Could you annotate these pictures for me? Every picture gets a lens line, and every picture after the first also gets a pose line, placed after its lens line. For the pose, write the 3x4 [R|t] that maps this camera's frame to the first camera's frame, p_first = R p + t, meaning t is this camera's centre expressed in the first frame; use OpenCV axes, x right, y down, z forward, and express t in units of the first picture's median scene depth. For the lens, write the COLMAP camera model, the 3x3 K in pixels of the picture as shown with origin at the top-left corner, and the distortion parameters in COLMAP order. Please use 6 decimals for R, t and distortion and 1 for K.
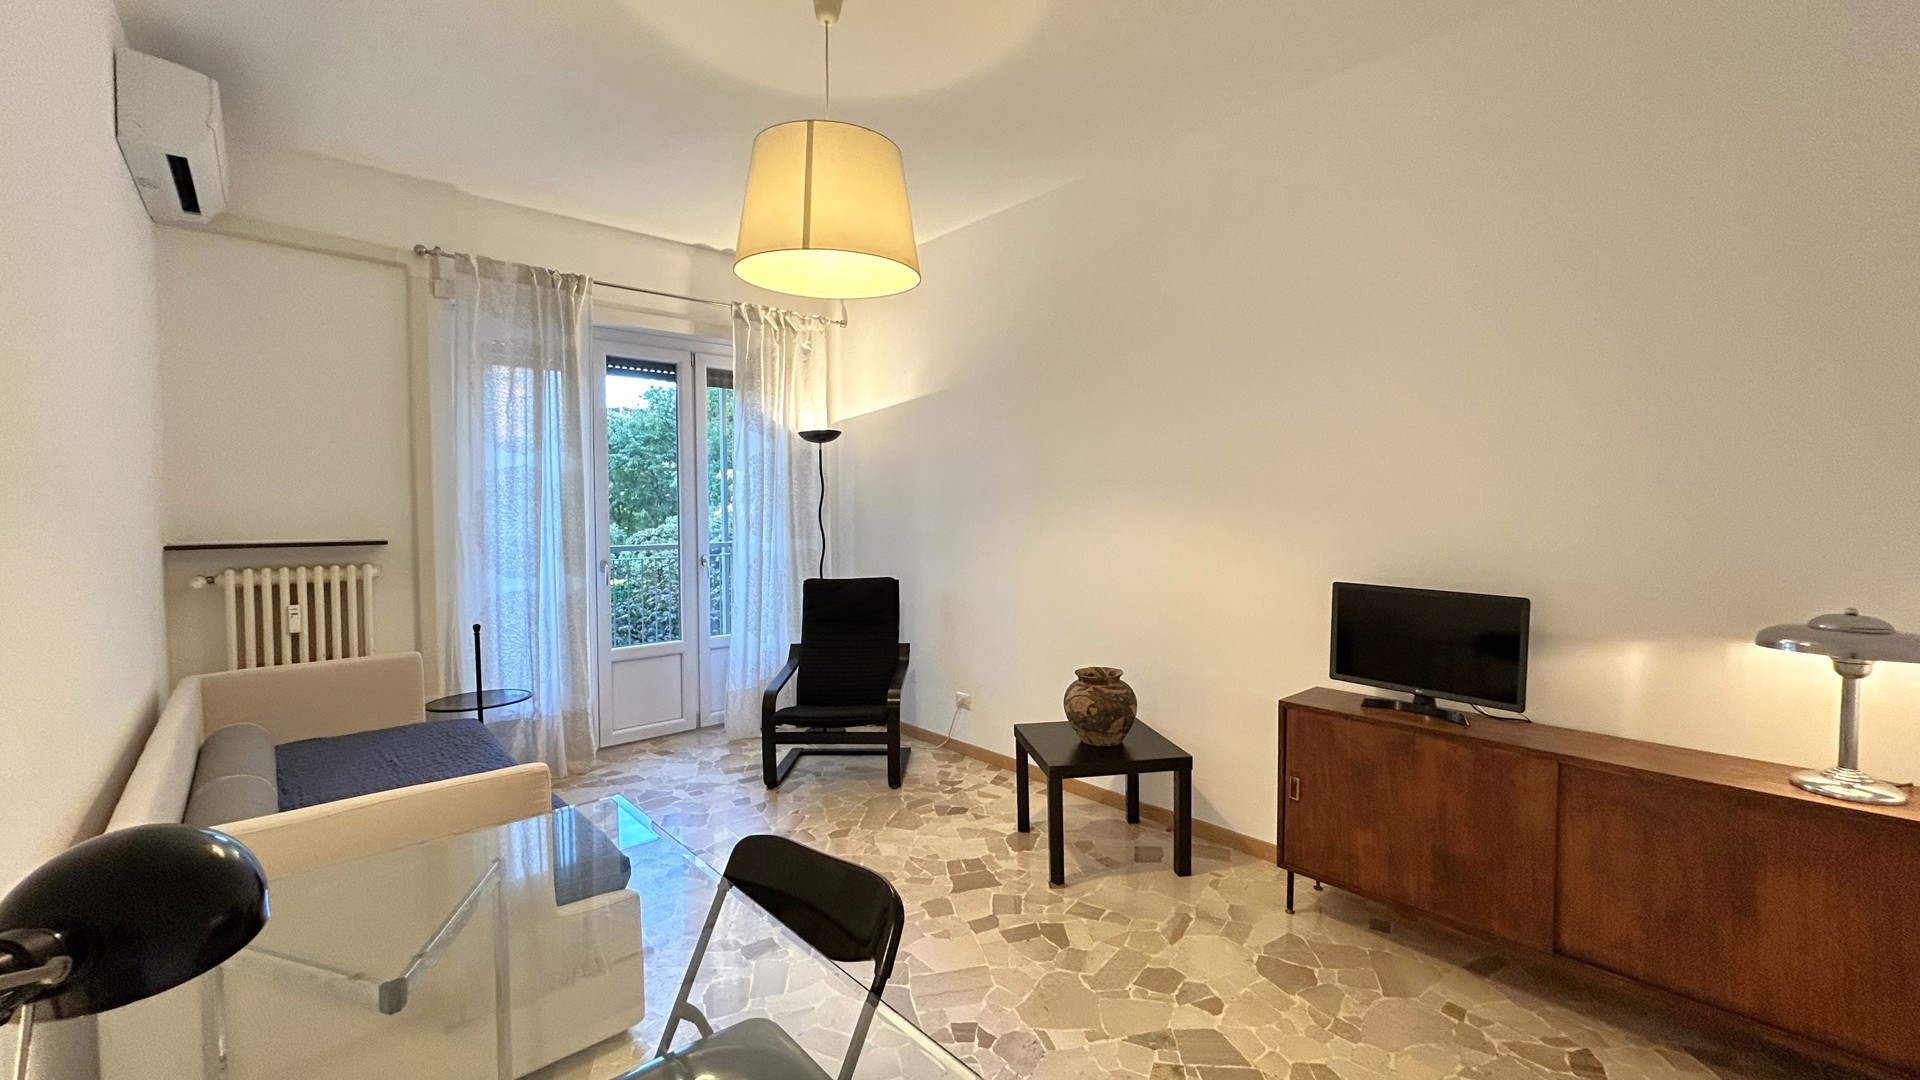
lens RADIAL K [[782.5, 0, 960.0], [0, 782.5, 540.0], [0, 0, 1]] dist [0.002042, 0.000392]
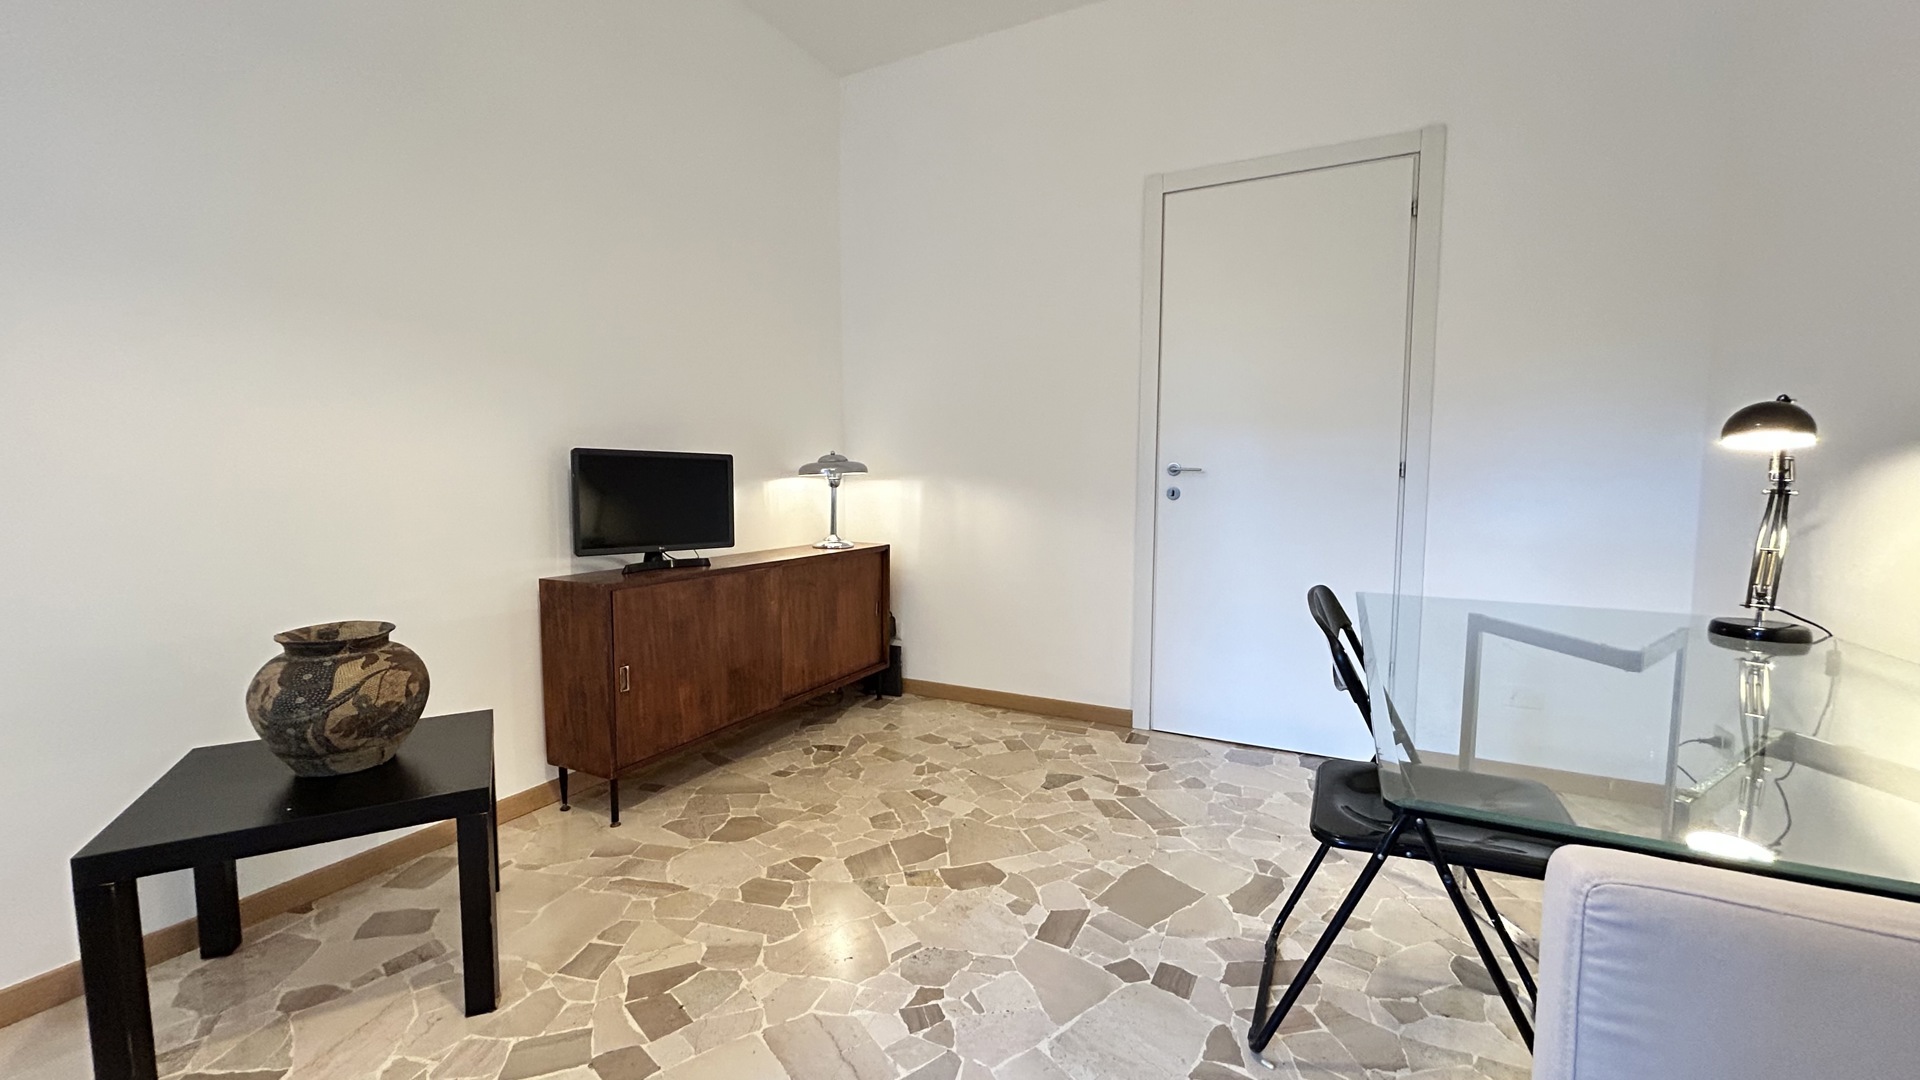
lens RADIAL K [[782.5, 0, 960.0], [0, 782.5, 540.0], [0, 0, 1]] dist [0.002042, 0.000392]
pose [[-0.382875, -0.055173, 0.922151, -0.372909], [0.042885, 0.996077, 0.077402, 0.081375], [-0.922804, 0.069181, -0.379007, 0.704327]]
